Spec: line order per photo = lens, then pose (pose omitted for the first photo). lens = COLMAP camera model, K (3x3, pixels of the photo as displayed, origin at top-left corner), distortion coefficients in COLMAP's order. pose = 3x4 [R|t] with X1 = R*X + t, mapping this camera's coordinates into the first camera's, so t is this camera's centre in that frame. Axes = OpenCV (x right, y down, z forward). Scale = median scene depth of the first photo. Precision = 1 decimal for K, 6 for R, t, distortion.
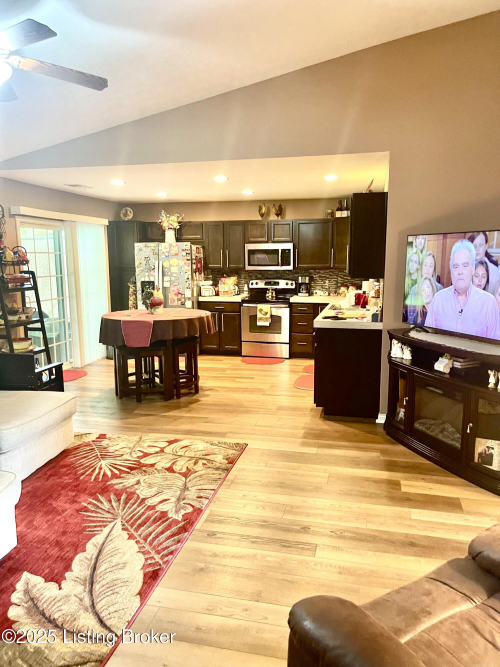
lens RADIAL K [[504.1, 0, 250.5], [0, 504.1, 340.5], [0, 0, 1]] dist [0.056320, -0.085167]
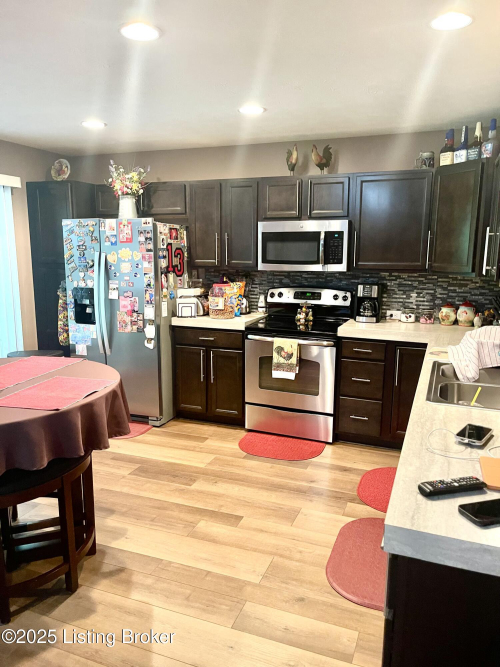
lens RADIAL K [[504.1, 0, 250.5], [0, 504.1, 340.5], [0, 0, 1]] dist [0.056320, -0.085167]
pose [[0.990230, 0.034766, -0.135039, 0.058189], [-0.032377, 0.999279, 0.019847, -0.076142], [0.135632, -0.015281, 0.990641, 0.467784]]
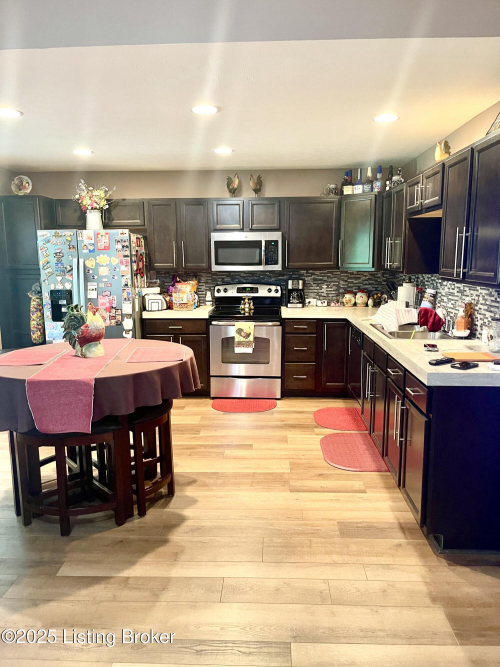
lens RADIAL K [[504.1, 0, 250.5], [0, 504.1, 340.5], [0, 0, 1]] dist [0.056320, -0.085167]
pose [[0.982273, -0.033768, 0.184391, -0.087782], [0.033016, 0.999429, 0.007149, -0.049731], [-0.184527, -0.000935, 0.982827, 0.322855]]
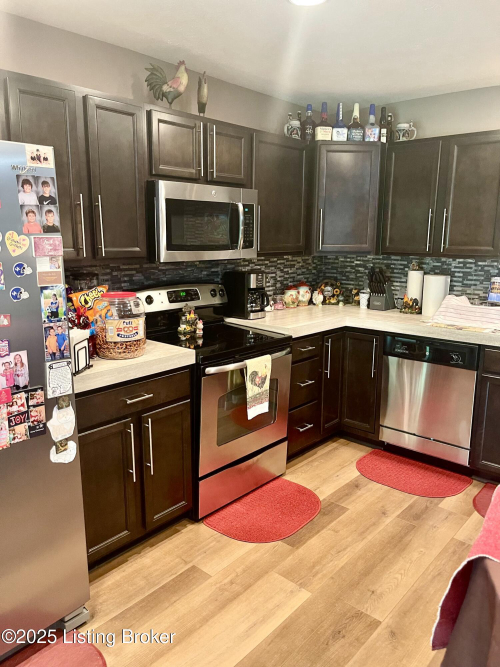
lens RADIAL K [[504.1, 0, 250.5], [0, 504.1, 340.5], [0, 0, 1]] dist [0.056320, -0.085167]
pose [[0.465750, -0.177361, 0.866960, -0.273683], [0.132966, 0.982612, 0.129589, -0.126675], [-0.874870, 0.054920, 0.481235, 0.803977]]
